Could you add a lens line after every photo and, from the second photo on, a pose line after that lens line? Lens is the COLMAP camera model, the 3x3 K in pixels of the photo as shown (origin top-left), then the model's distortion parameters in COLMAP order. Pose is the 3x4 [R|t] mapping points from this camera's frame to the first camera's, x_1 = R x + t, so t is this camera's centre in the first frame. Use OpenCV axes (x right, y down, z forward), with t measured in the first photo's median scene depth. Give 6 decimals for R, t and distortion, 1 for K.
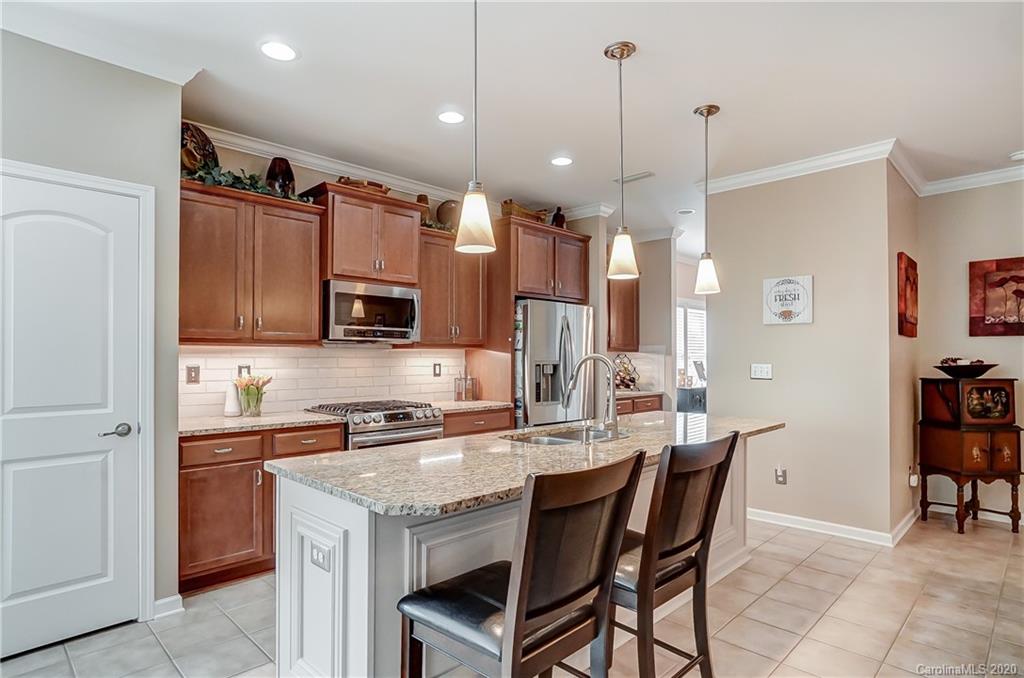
lens RADIAL K [[555.0, 0, 512.3], [0, 555.0, 352.3], [0, 0, 1]] dist [-0.039435, 0.036372]
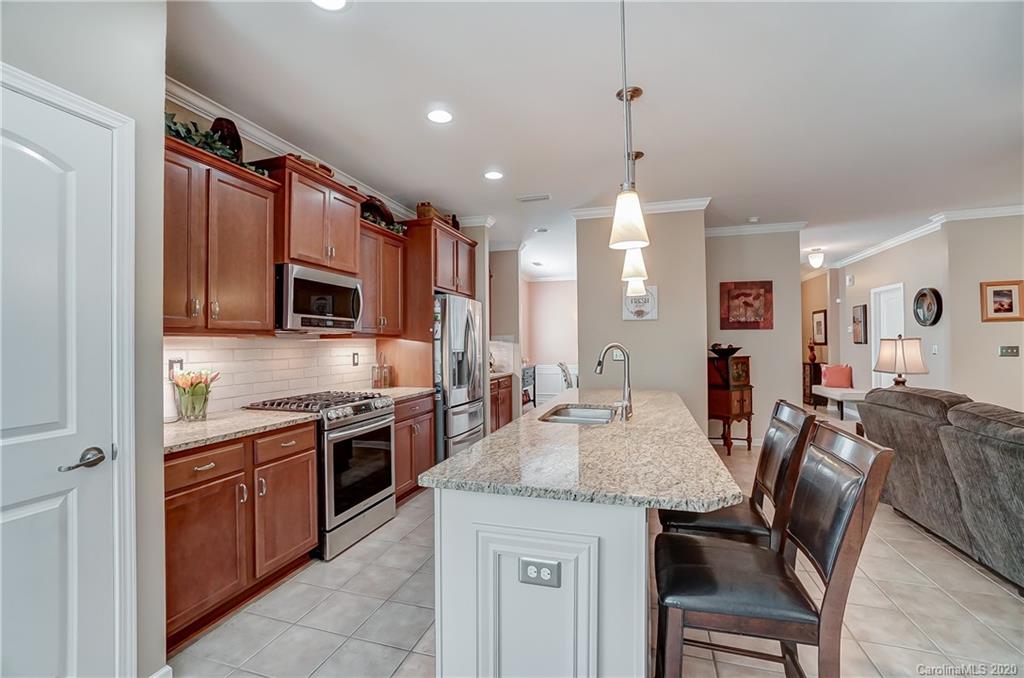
lens RADIAL K [[449.3, 0, 512.0], [0, 449.3, 339.0], [0, 0, 1]] dist [-0.055244, 0.028681]
pose [[0.887352, -0.003448, 0.461079, -0.316869], [0.004940, 0.999986, -0.002030, -0.003251], [-0.461066, 0.004079, 0.887357, 0.168244]]
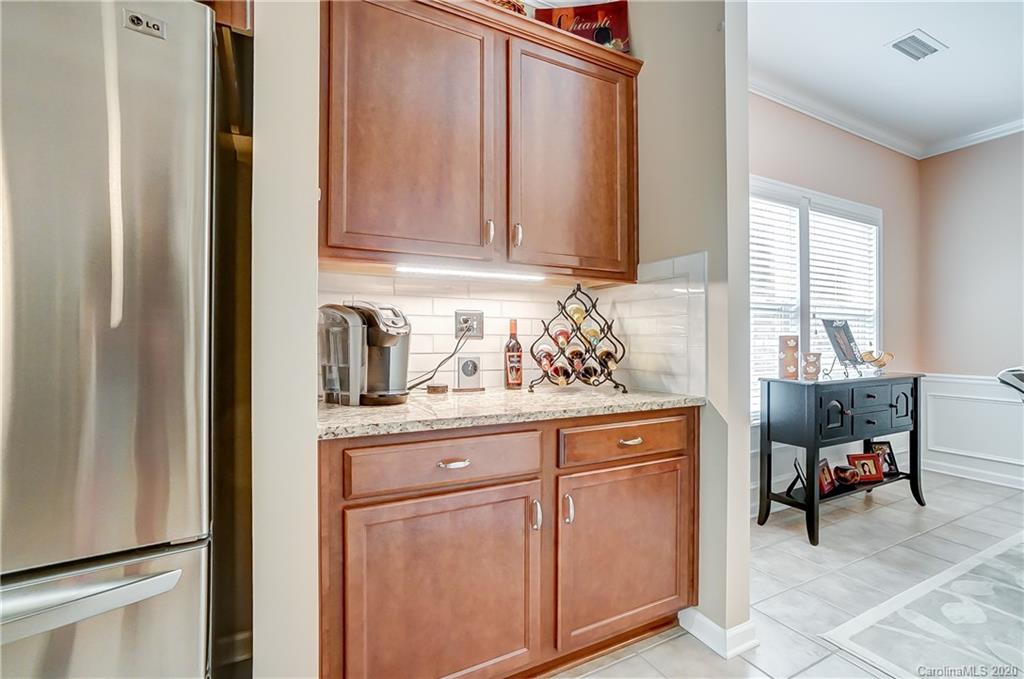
lens RADIAL K [[449.3, 0, 512.0], [0, 449.3, 339.5], [0, 0, 1]] dist [-0.055244, 0.028681]
pose [[0.947359, -0.003947, -0.320148, 0.411251], [0.004398, 0.999990, 0.000683, 0.060816], [0.320142, -0.002055, 0.947367, 1.183943]]
